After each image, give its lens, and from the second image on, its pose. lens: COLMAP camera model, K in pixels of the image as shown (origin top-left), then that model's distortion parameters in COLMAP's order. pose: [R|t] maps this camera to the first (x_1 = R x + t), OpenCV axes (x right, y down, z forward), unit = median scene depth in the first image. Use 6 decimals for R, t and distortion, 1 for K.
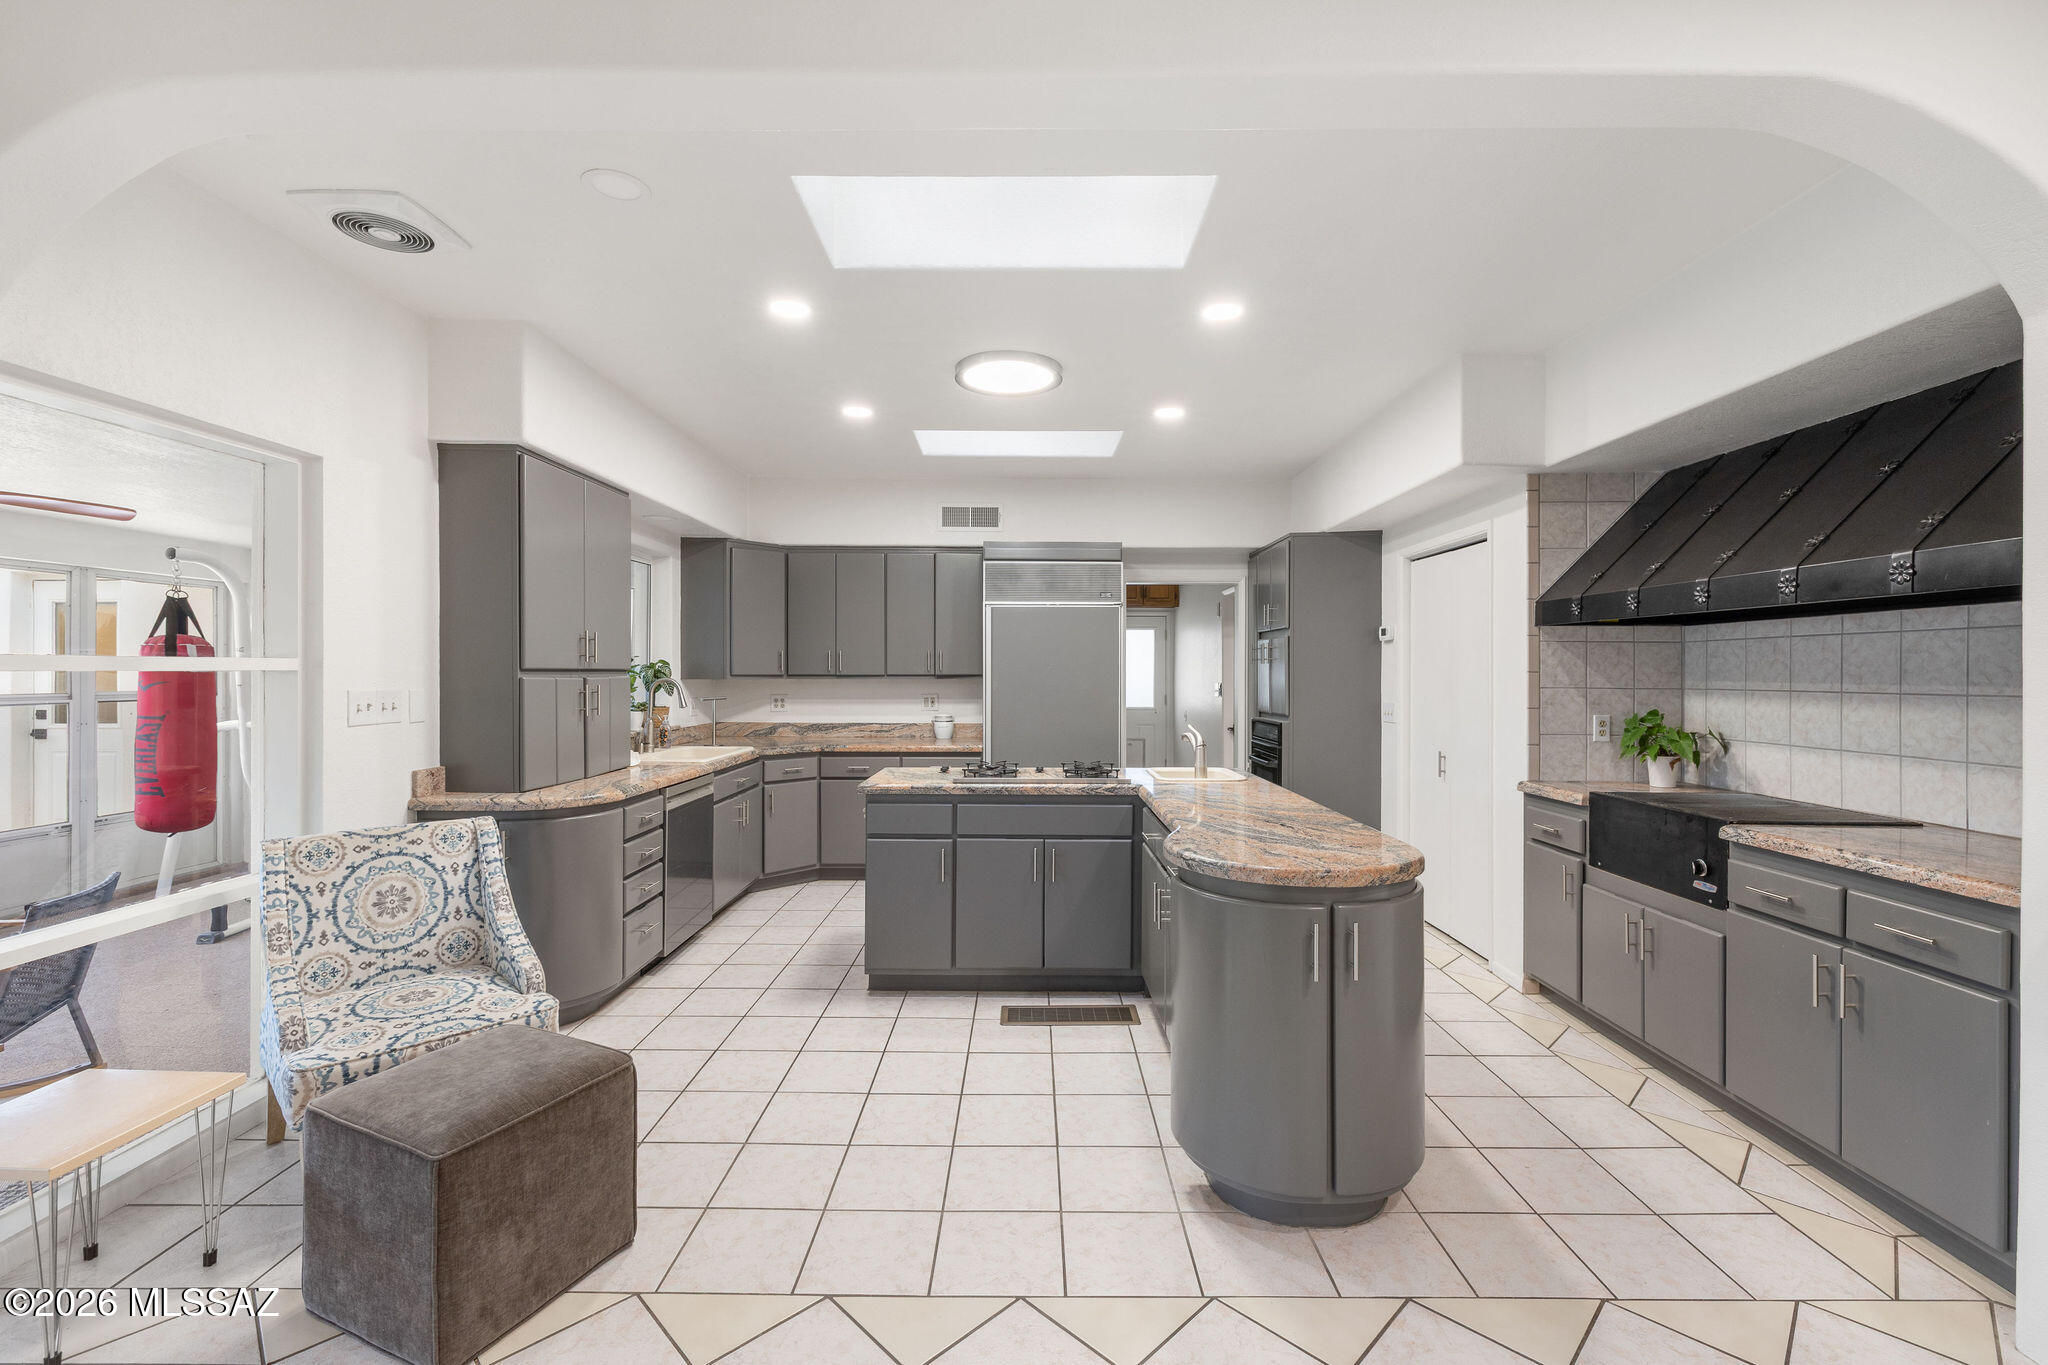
lens RADIAL K [[865.2, 0, 1021.3], [0, 865.2, 674.5], [0, 0, 1]] dist [0.002055, -0.000073]
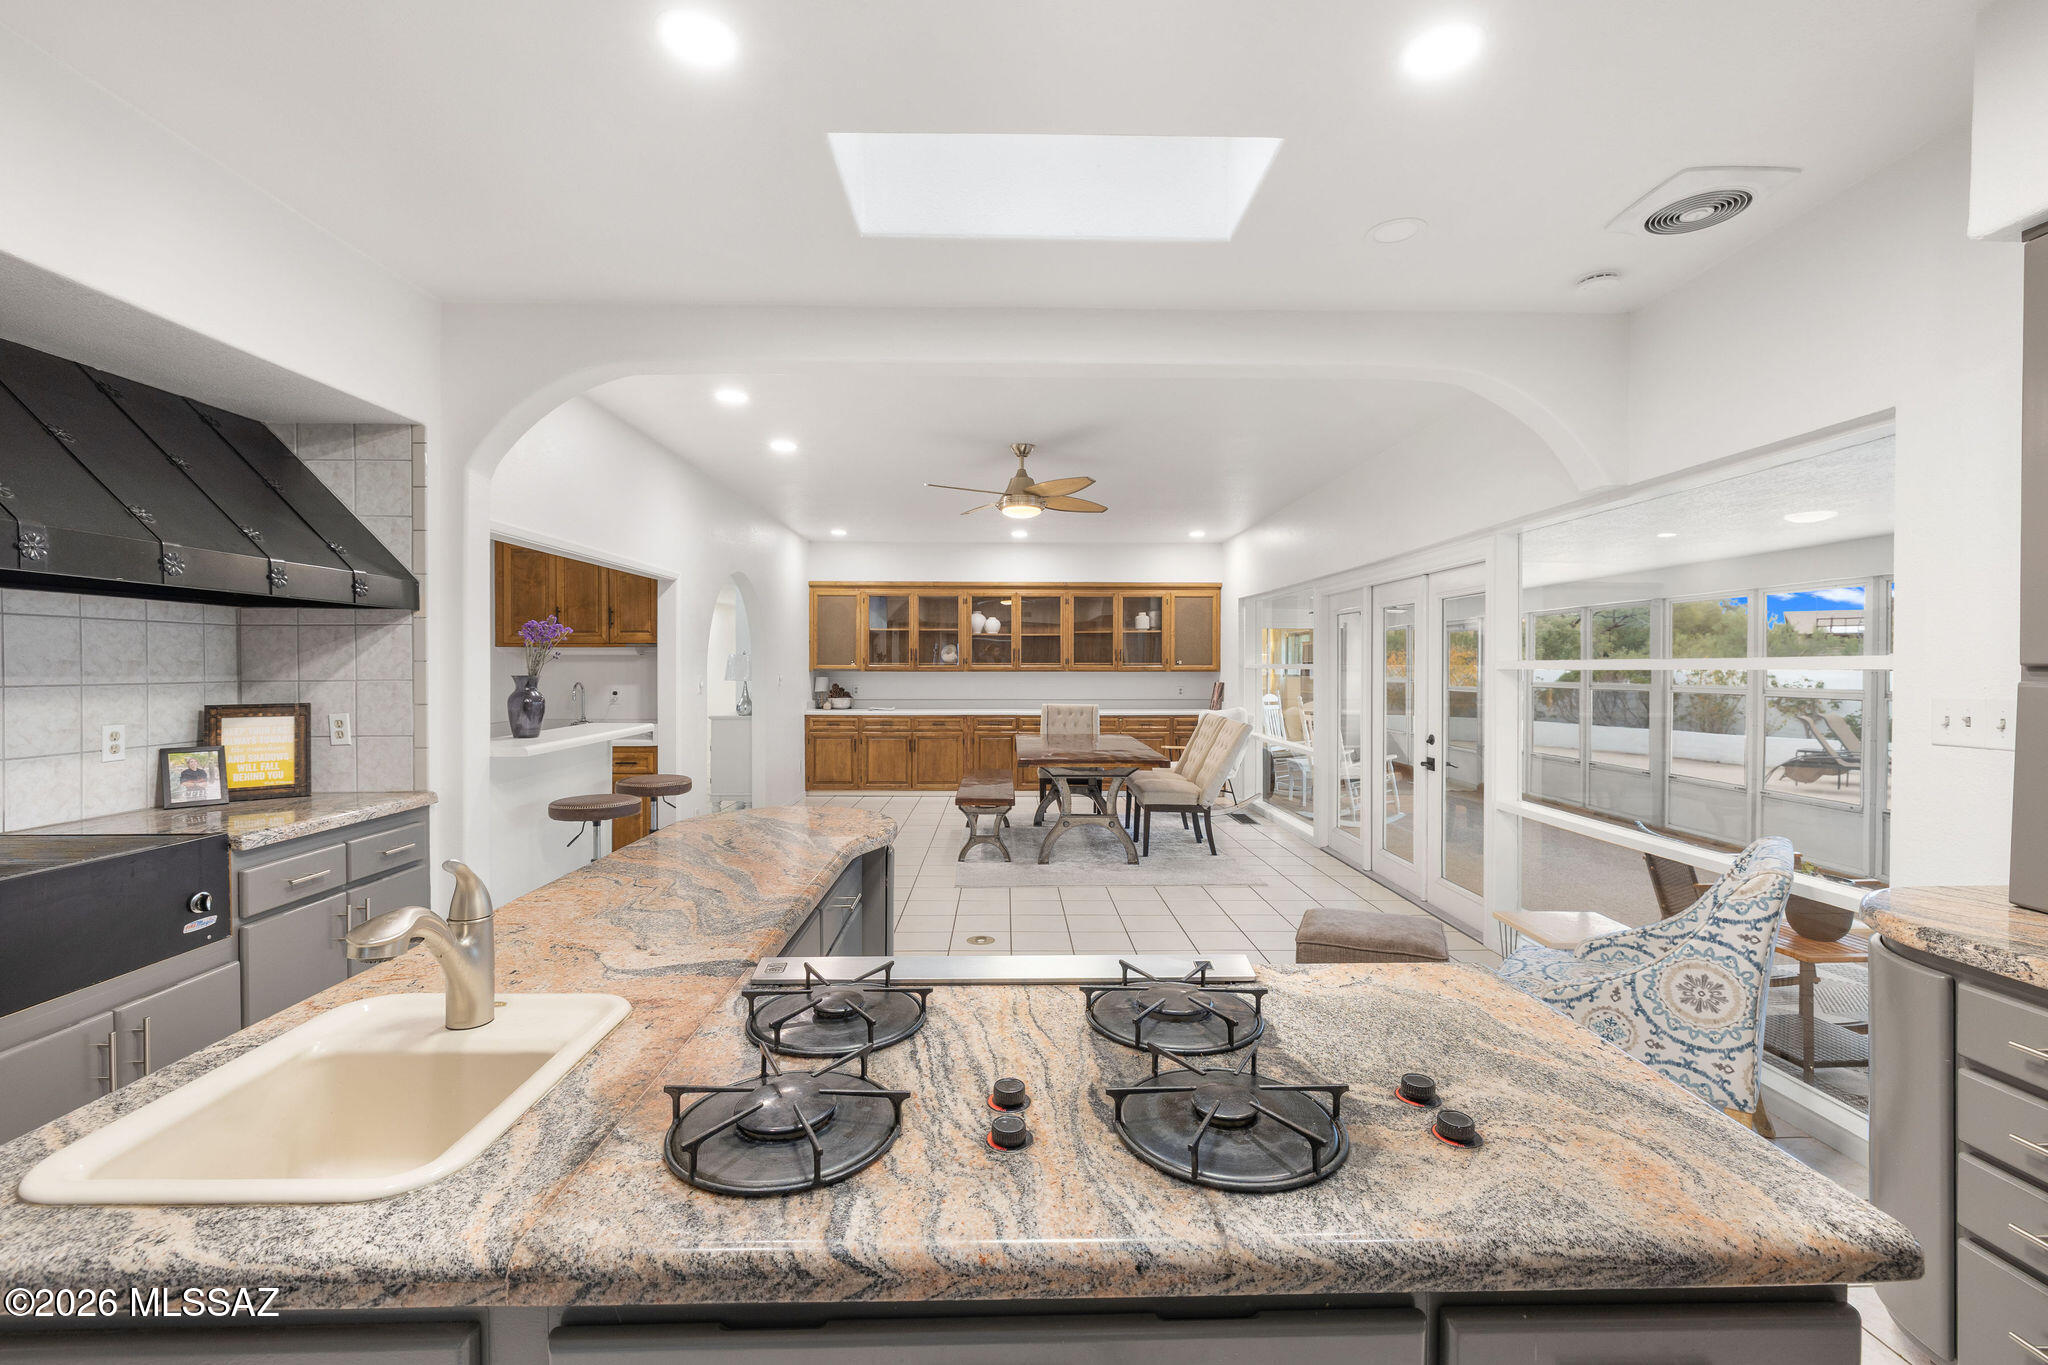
lens RADIAL K [[865.2, 0, 1019.0], [0, 865.2, 674.3], [0, 0, 1]] dist [0.002055, -0.000073]
pose [[-0.999897, -0.005106, -0.013384, 0.027353], [-0.005295, 0.999886, 0.014132, -0.007811], [0.013310, 0.014202, -0.999811, 1.911620]]
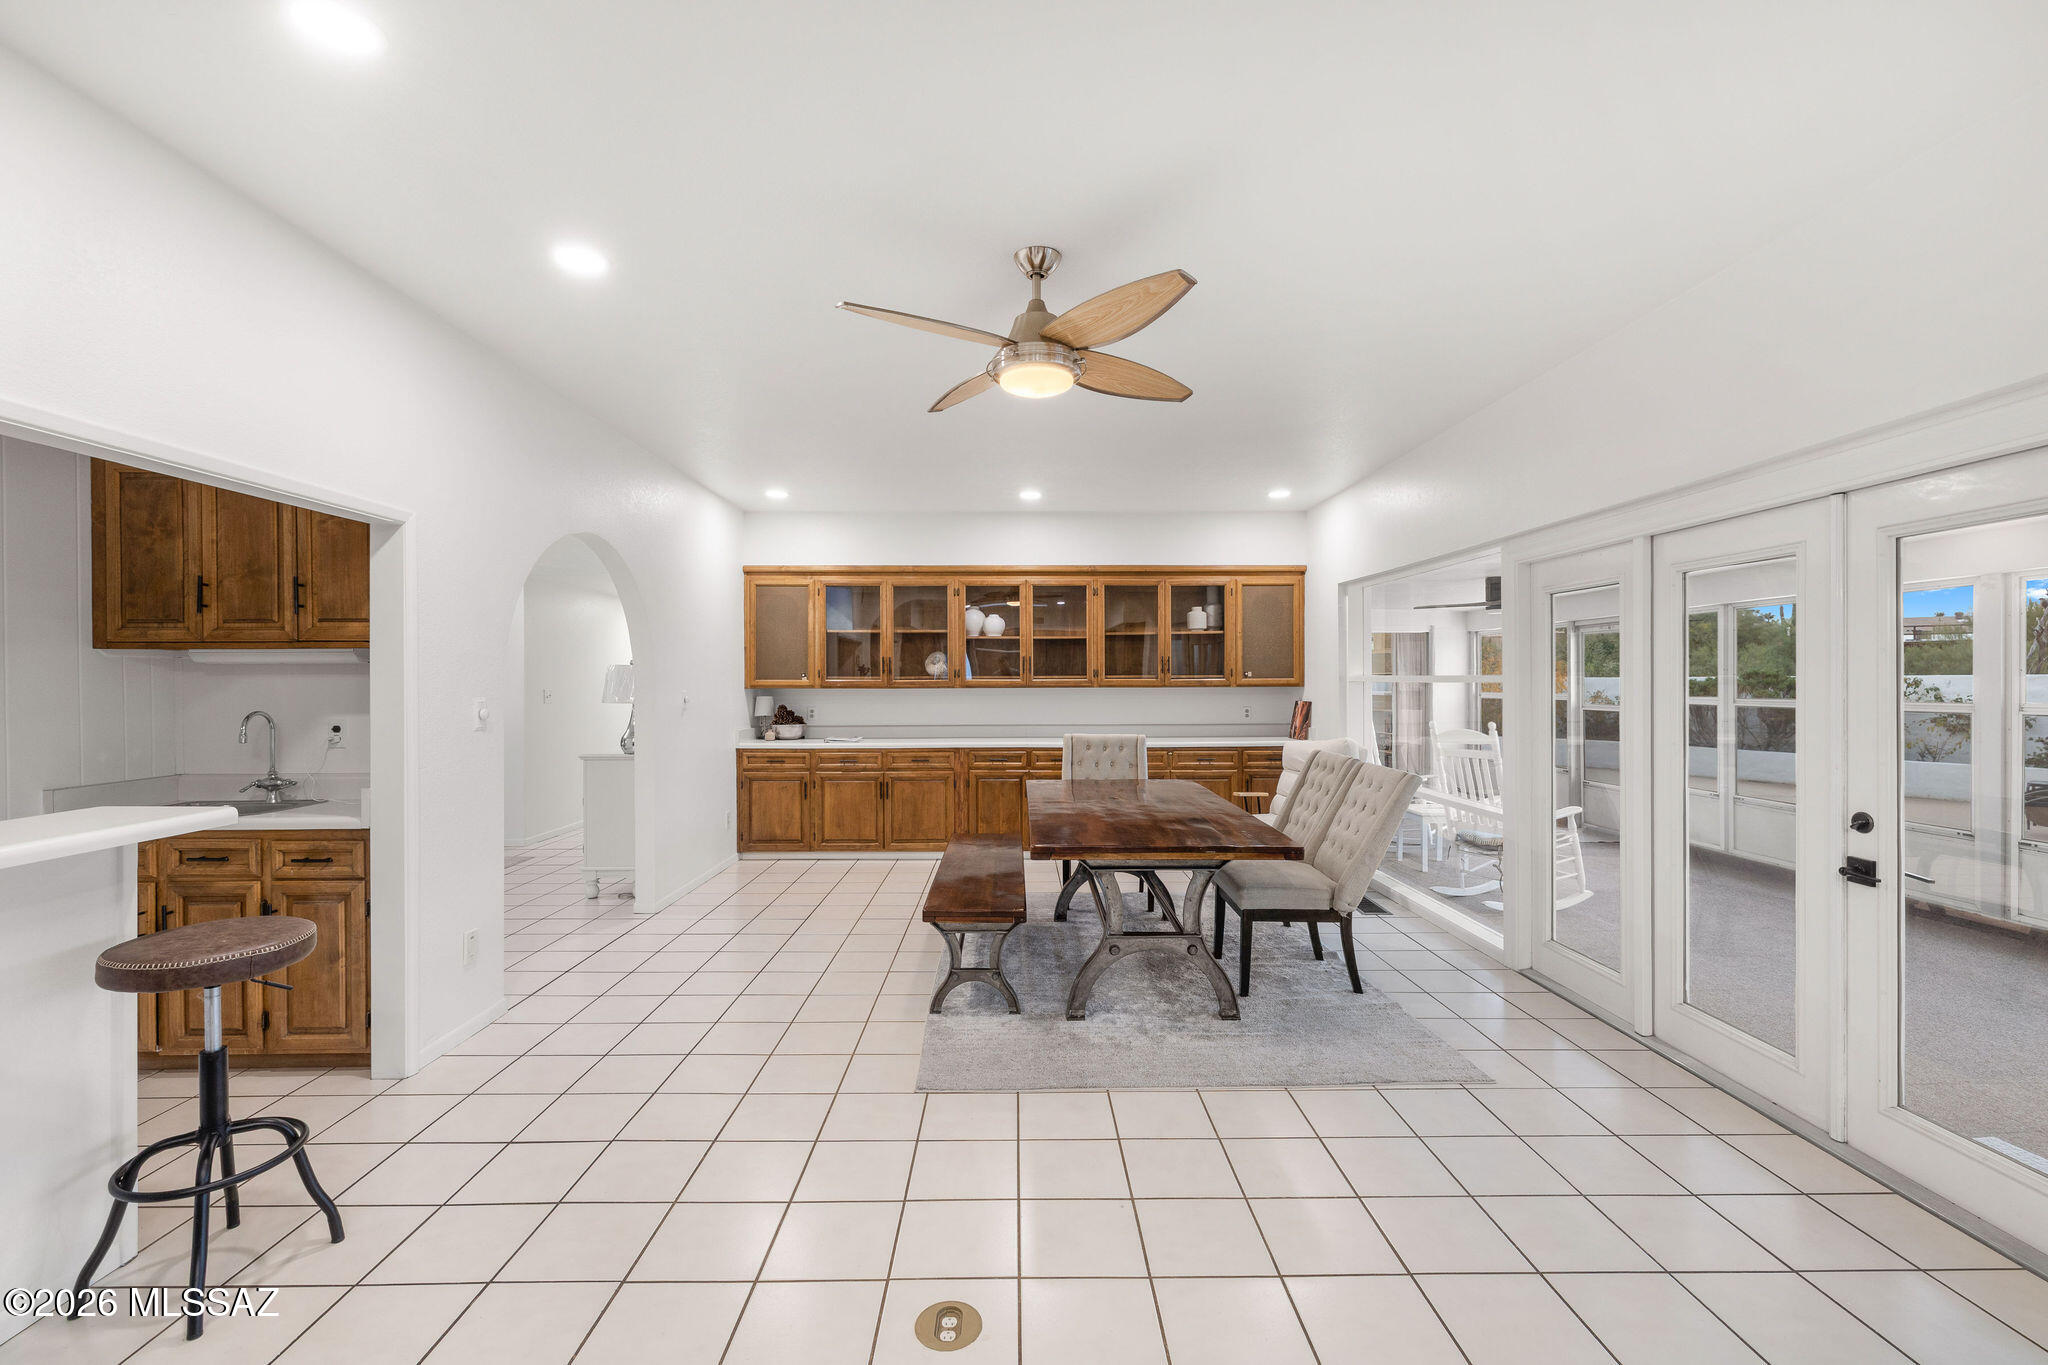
lens RADIAL K [[865.2, 0, 1022.9], [0, 865.2, 682.2], [0, 0, 1]] dist [0.002055, -0.000073]
pose [[-0.999980, -0.000663, -0.006334, 0.018718], [-0.000703, 0.999980, 0.006249, -0.000682], [0.006330, 0.006253, -0.999960, 0.830820]]
